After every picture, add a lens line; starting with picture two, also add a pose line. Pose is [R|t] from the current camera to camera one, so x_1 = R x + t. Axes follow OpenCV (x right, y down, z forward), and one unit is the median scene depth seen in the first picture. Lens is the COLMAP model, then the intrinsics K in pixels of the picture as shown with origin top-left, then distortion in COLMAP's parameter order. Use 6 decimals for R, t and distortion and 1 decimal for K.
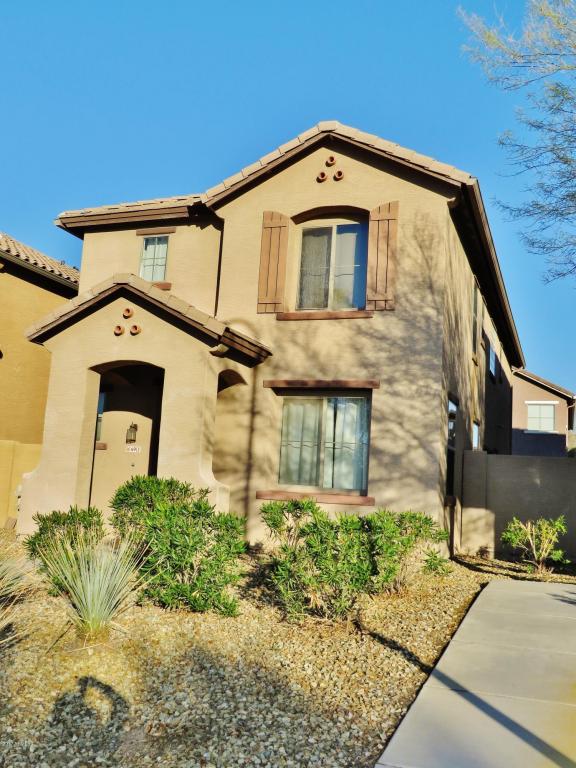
lens RADIAL K [[756.4, 0, 288.0], [0, 756.4, 382.8], [0, 0, 1]] dist [-0.003505, 0.000000]
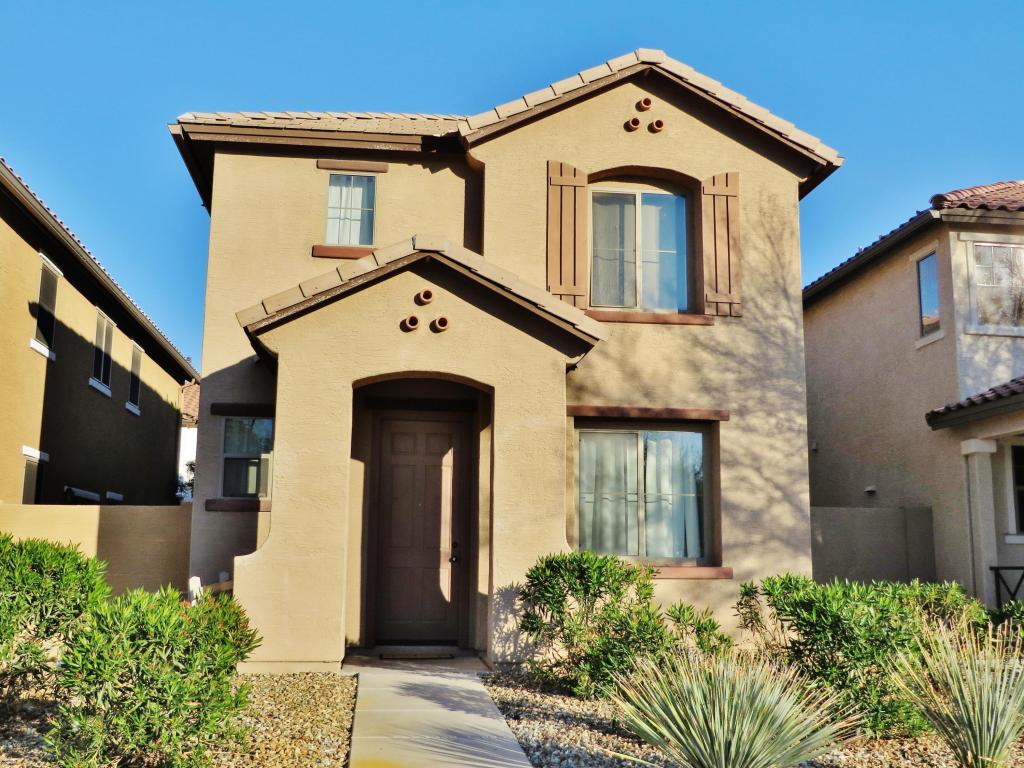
lens RADIAL K [[1059.2, 0, 512.1], [0, 1059.2, 385.7], [0, 0, 1]] dist [0.002187, 0.000000]
pose [[0.887532, 0.032616, 0.459591, -0.537406], [-0.027128, 0.999460, -0.018541, -0.002615], [-0.459947, 0.003988, 0.887937, 0.168789]]
